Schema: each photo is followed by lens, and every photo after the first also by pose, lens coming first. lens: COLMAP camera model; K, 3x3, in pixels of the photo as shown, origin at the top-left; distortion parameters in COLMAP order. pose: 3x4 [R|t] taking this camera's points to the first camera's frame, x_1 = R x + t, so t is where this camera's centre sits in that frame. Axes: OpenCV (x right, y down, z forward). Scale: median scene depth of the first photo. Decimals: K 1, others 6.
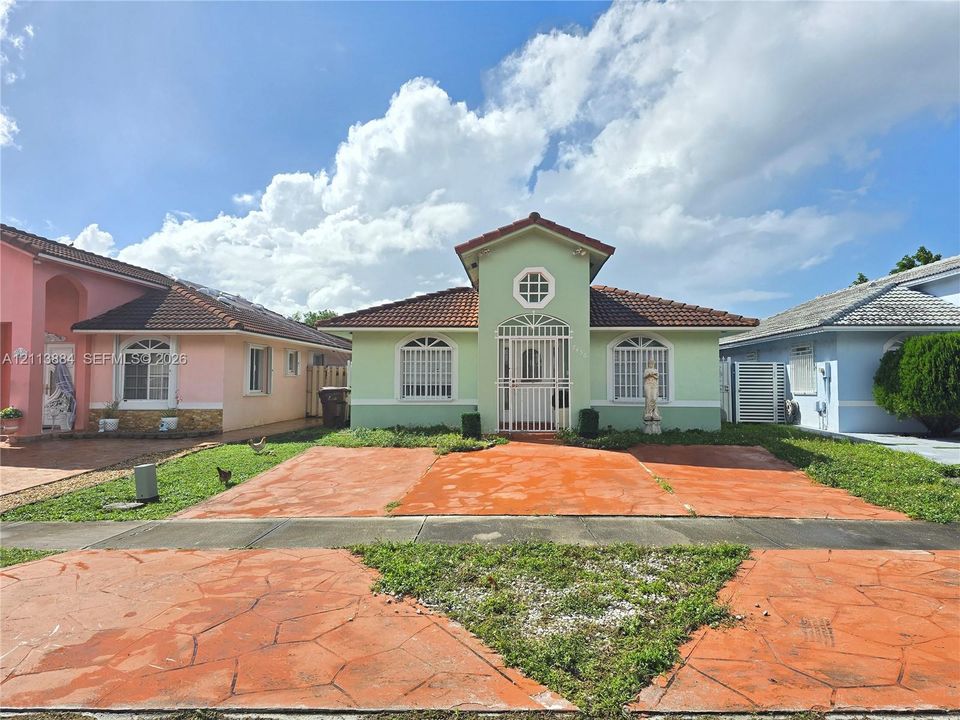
lens RADIAL K [[689.5, 0, 480.0], [0, 689.5, 360.0], [0, 0, 1]] dist [0.103364, -0.000335]
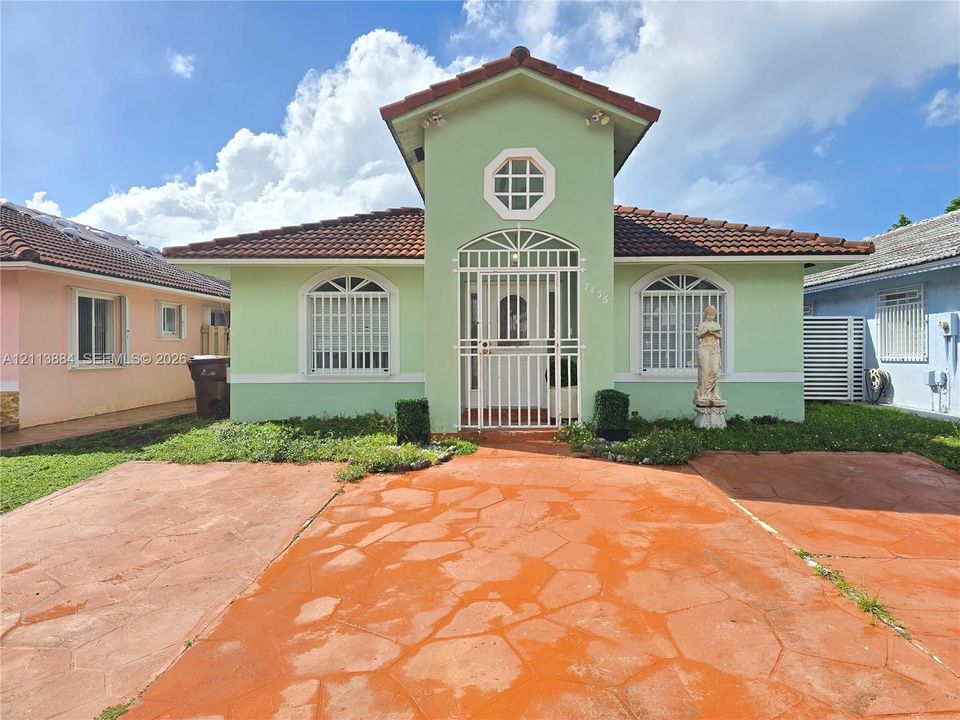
lens RADIAL K [[403.2, 0, 480.0], [0, 403.2, 360.0], [0, 0, 1]] dist [-0.001354, -0.000032]
pose [[0.999753, -0.007127, 0.021055, 0.036339], [0.006027, 0.998637, 0.051843, 0.026113], [-0.021396, -0.051704, 0.998433, 0.646072]]
